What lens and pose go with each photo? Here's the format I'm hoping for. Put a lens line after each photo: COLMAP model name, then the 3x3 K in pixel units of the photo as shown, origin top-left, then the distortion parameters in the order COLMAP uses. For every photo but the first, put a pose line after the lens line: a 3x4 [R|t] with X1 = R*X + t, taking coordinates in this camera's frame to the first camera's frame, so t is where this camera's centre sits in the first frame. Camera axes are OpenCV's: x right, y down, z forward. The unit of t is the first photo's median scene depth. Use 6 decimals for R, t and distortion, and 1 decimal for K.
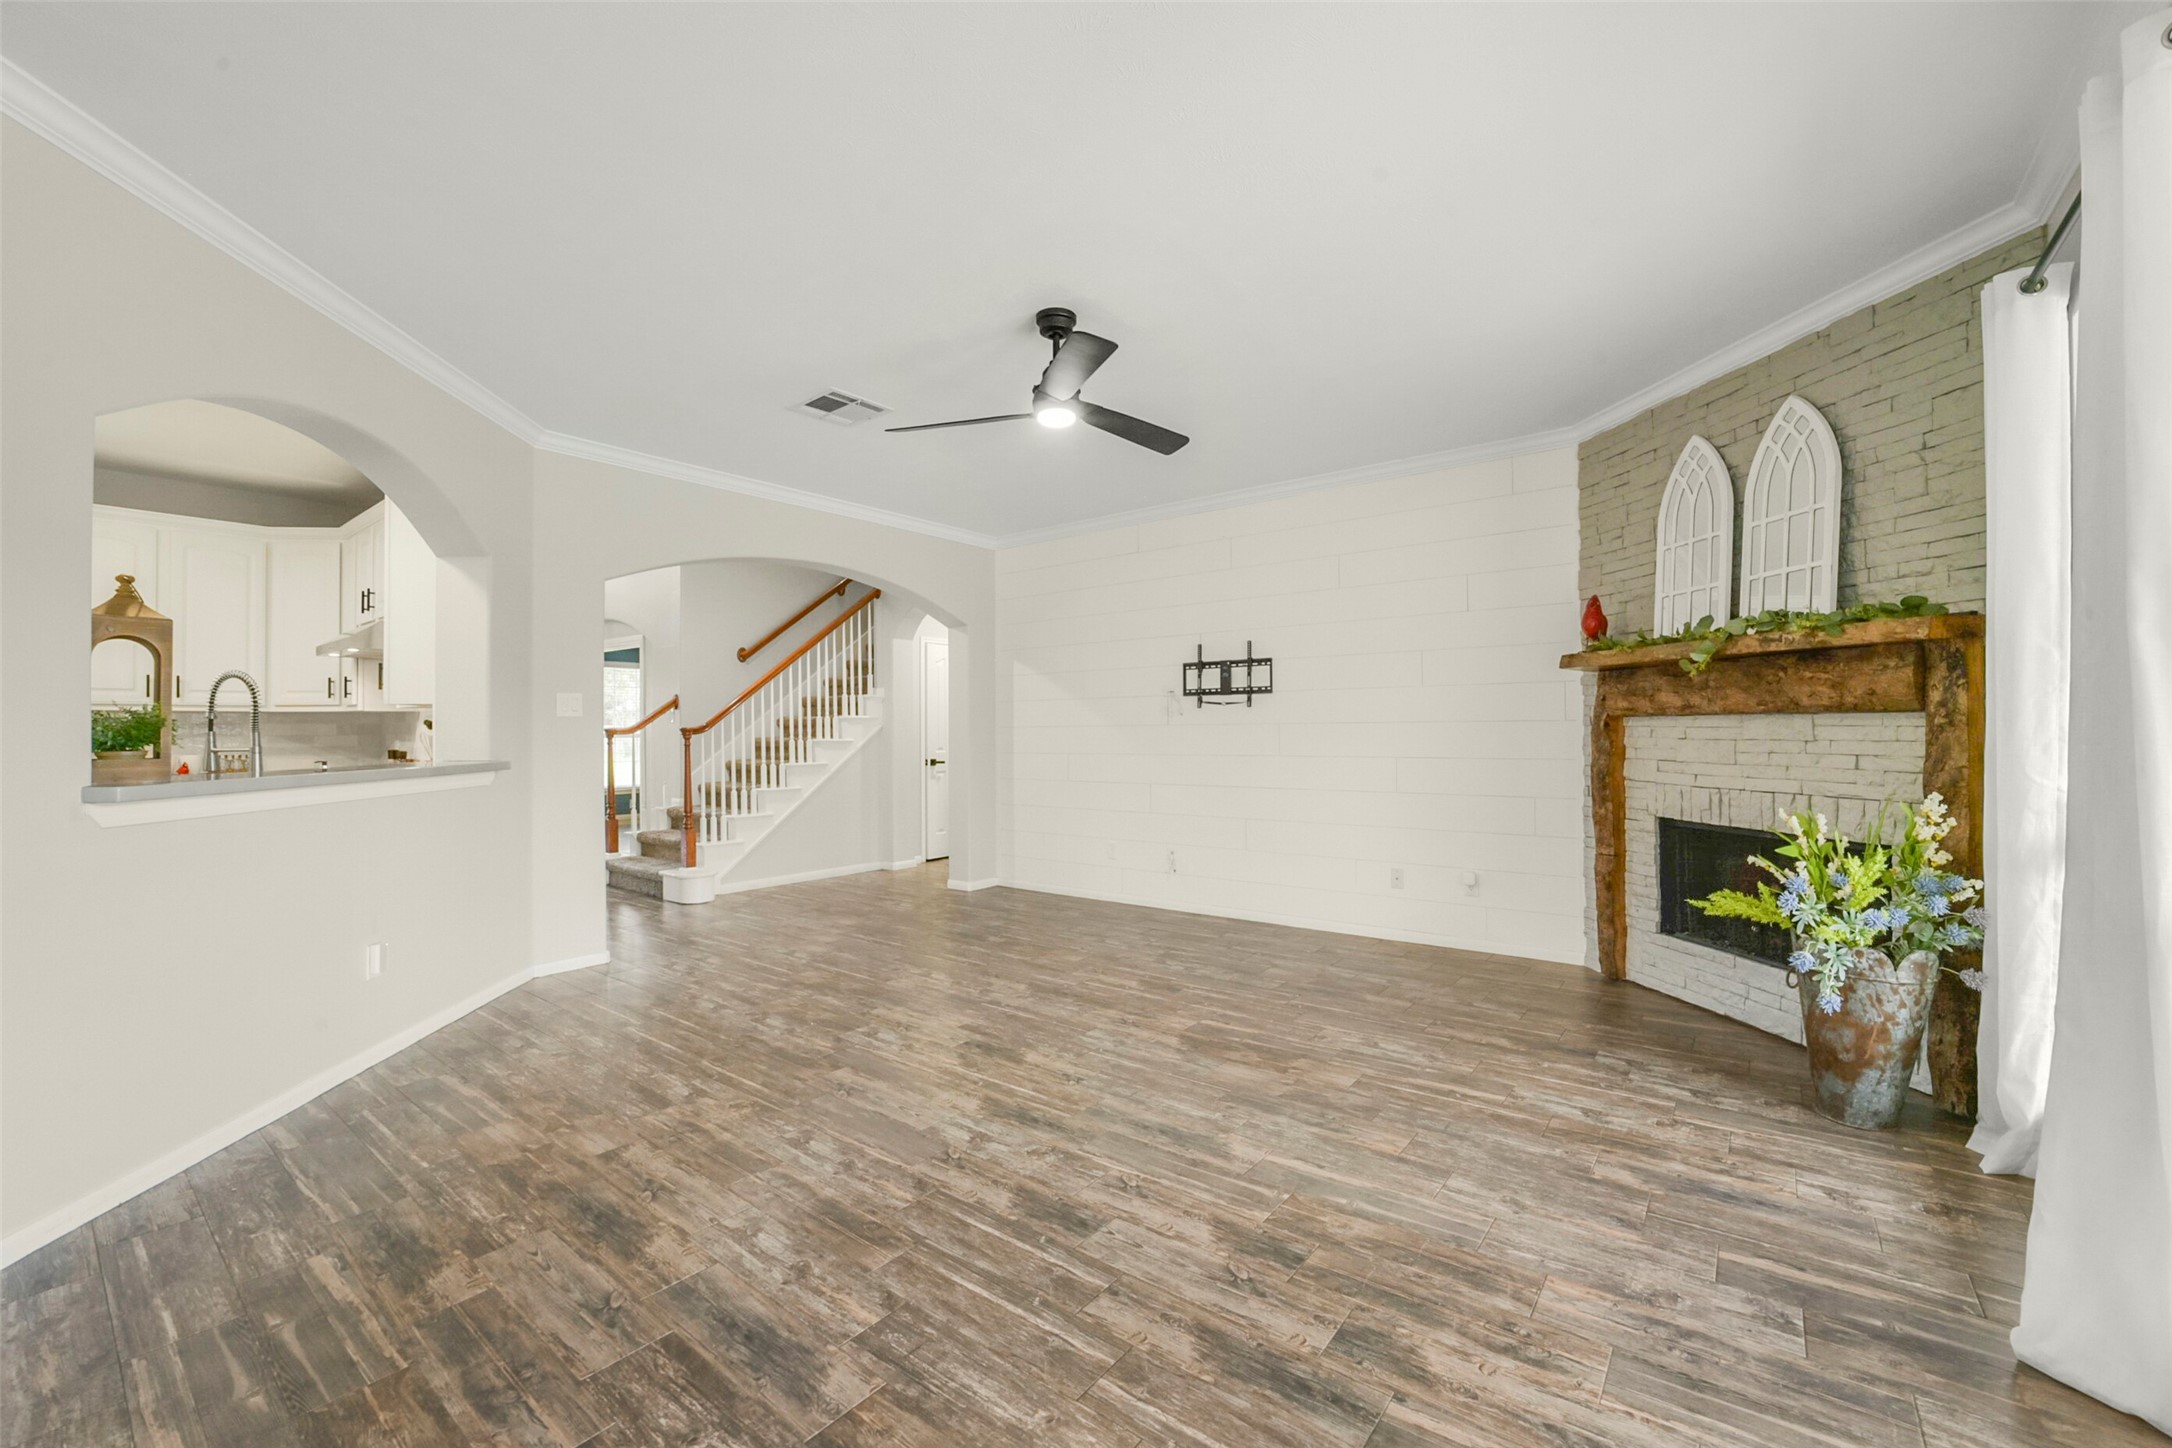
lens RADIAL K [[872.5, 0, 1094.7], [0, 872.5, 721.0], [0, 0, 1]] dist [0.001012, -0.000102]
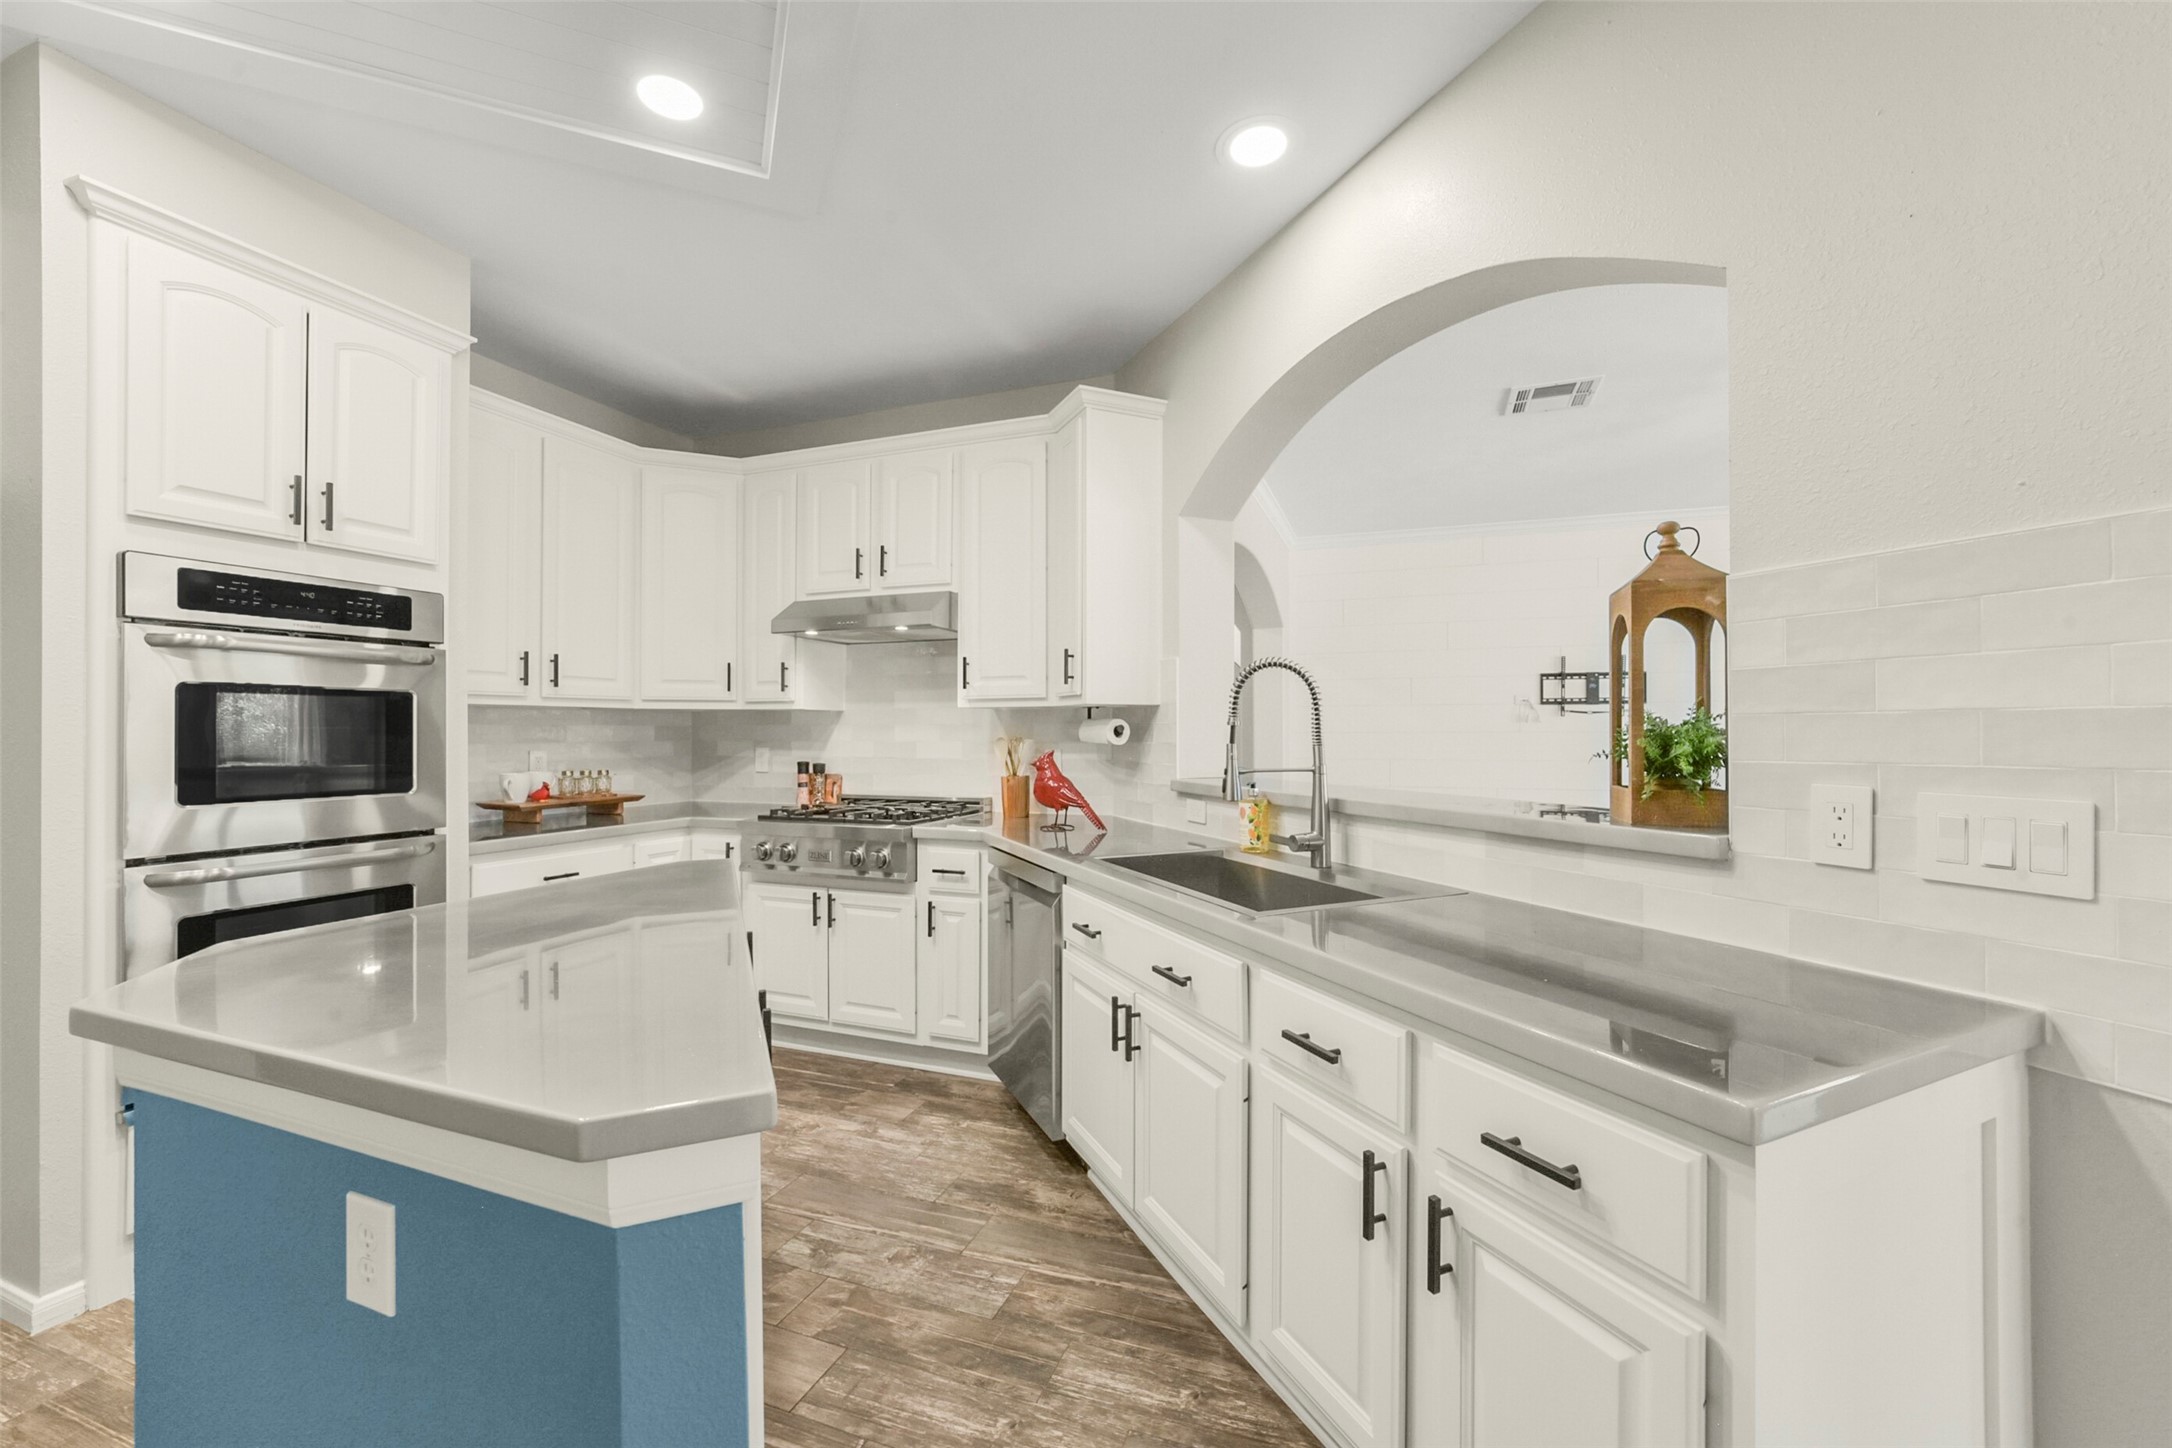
lens RADIAL K [[850.4, 0, 1100.7], [0, 850.4, 729.5], [0, 0, 1]] dist [-0.029046, 0.003564]
pose [[0.947669, 0.005673, 0.319204, -0.741546], [-0.008847, 0.999925, 0.008496, -0.002798], [-0.319132, -0.010875, 0.947648, 0.211889]]
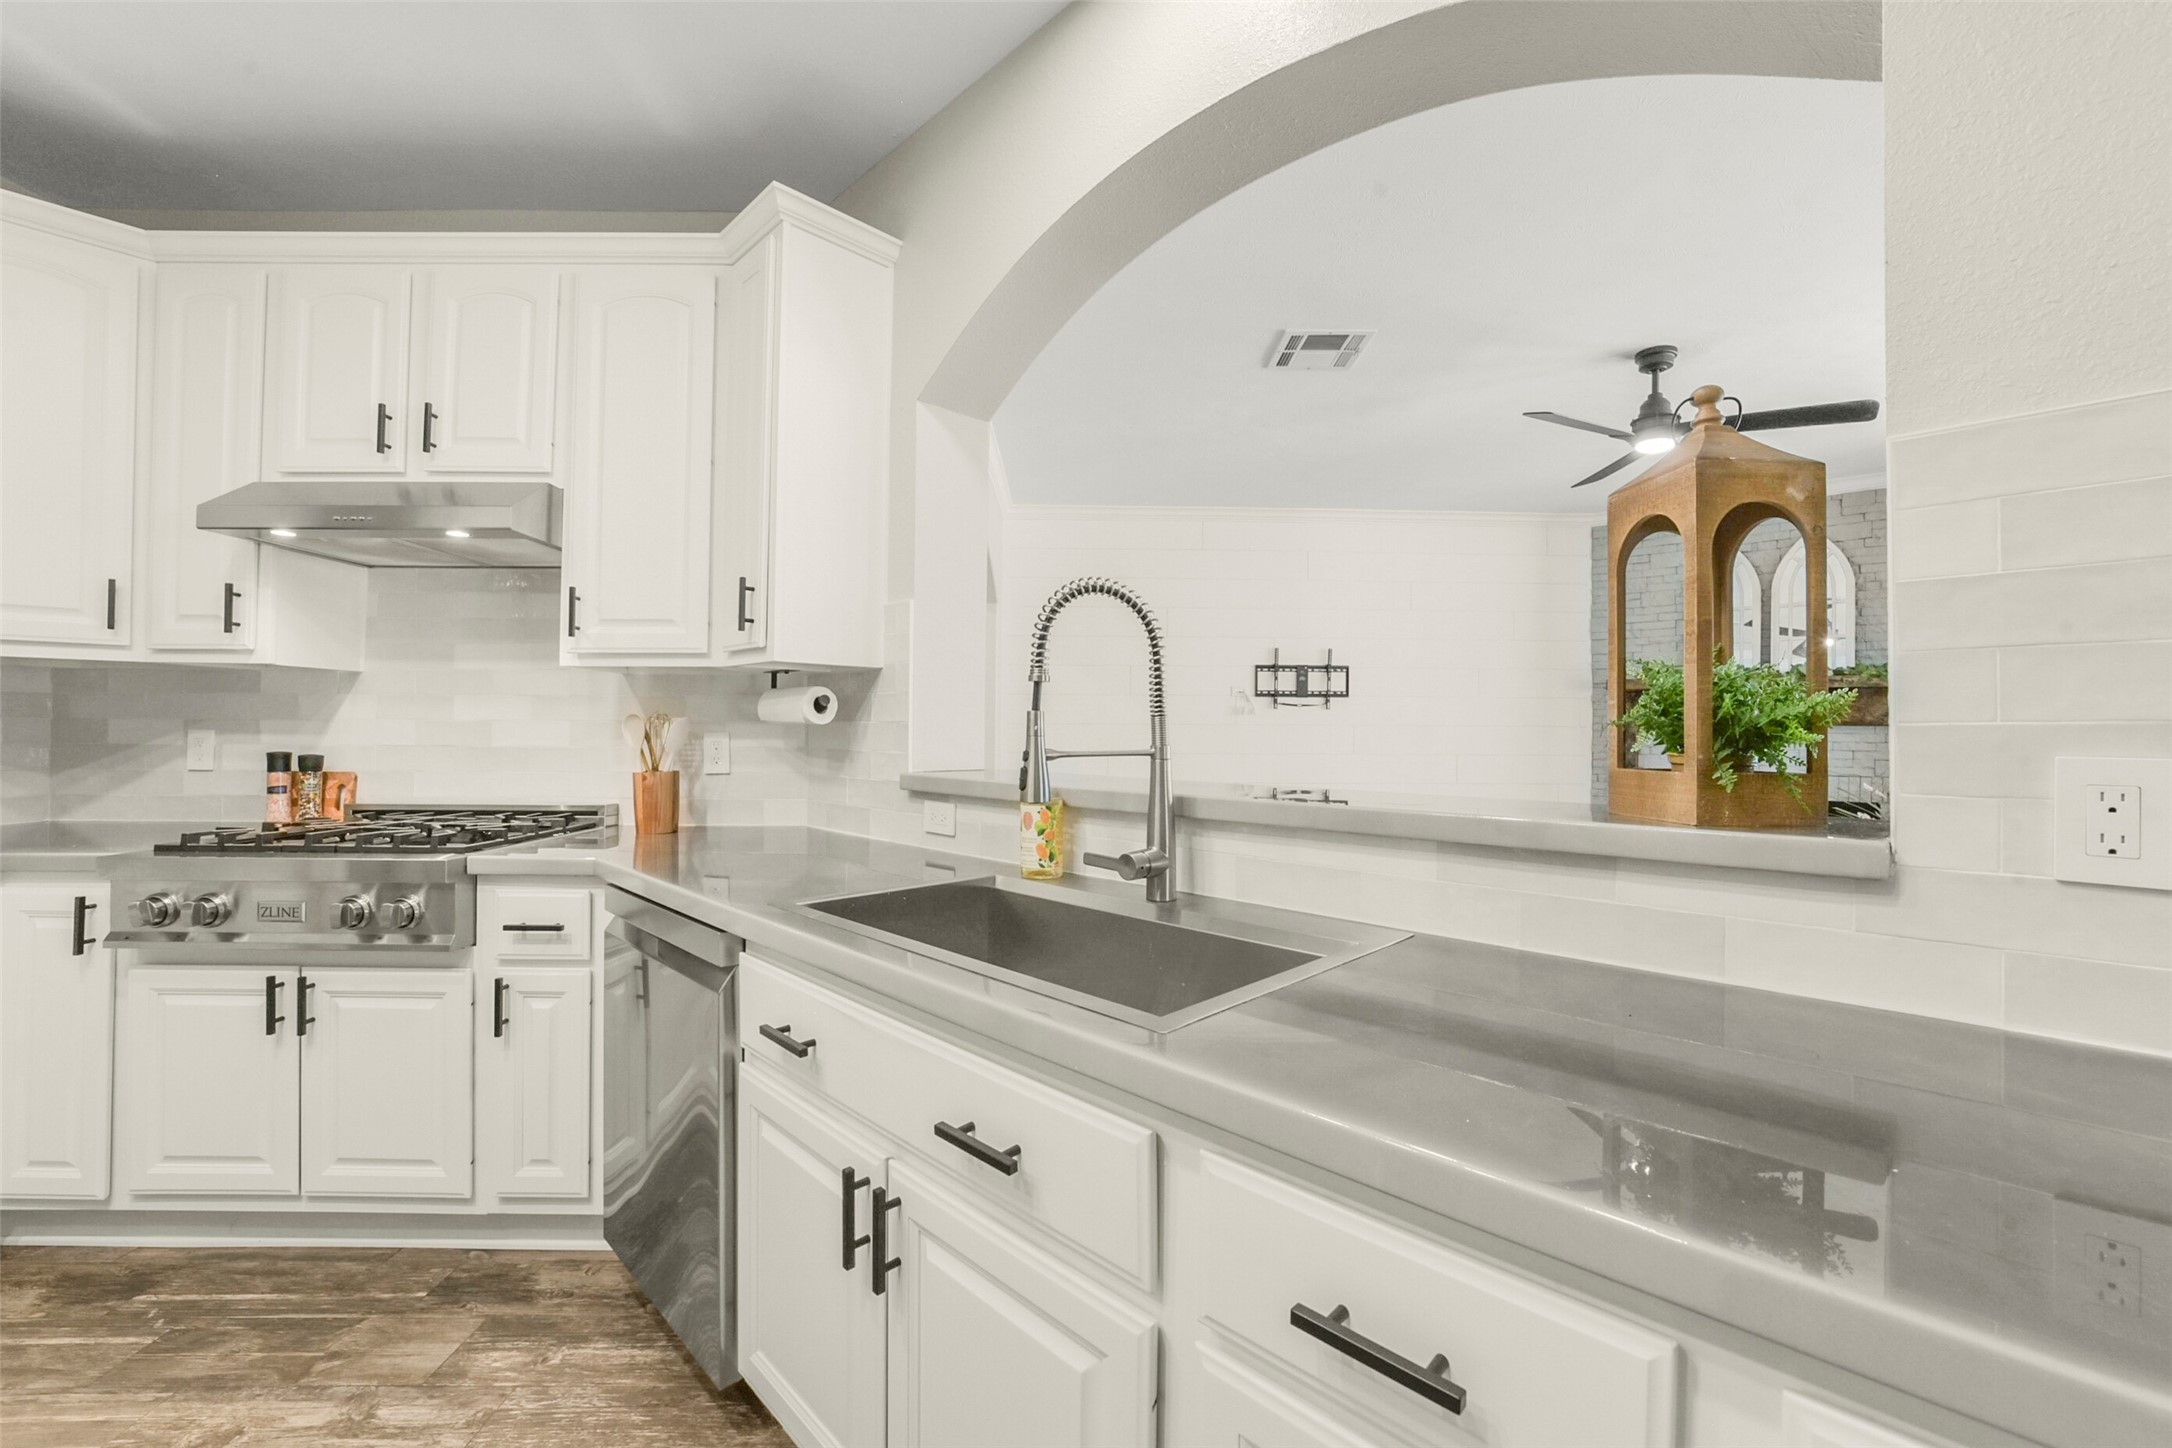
lens RADIAL K [[850.4, 0, 1094.3], [0, 850.4, 722.1], [0, 0, 1]] dist [-0.029046, 0.003564]
pose [[0.767290, 0.017870, 0.641052, -0.704384], [-0.019551, 0.999799, -0.004470, 0.009972], [-0.641003, -0.009104, 0.767485, 0.359848]]
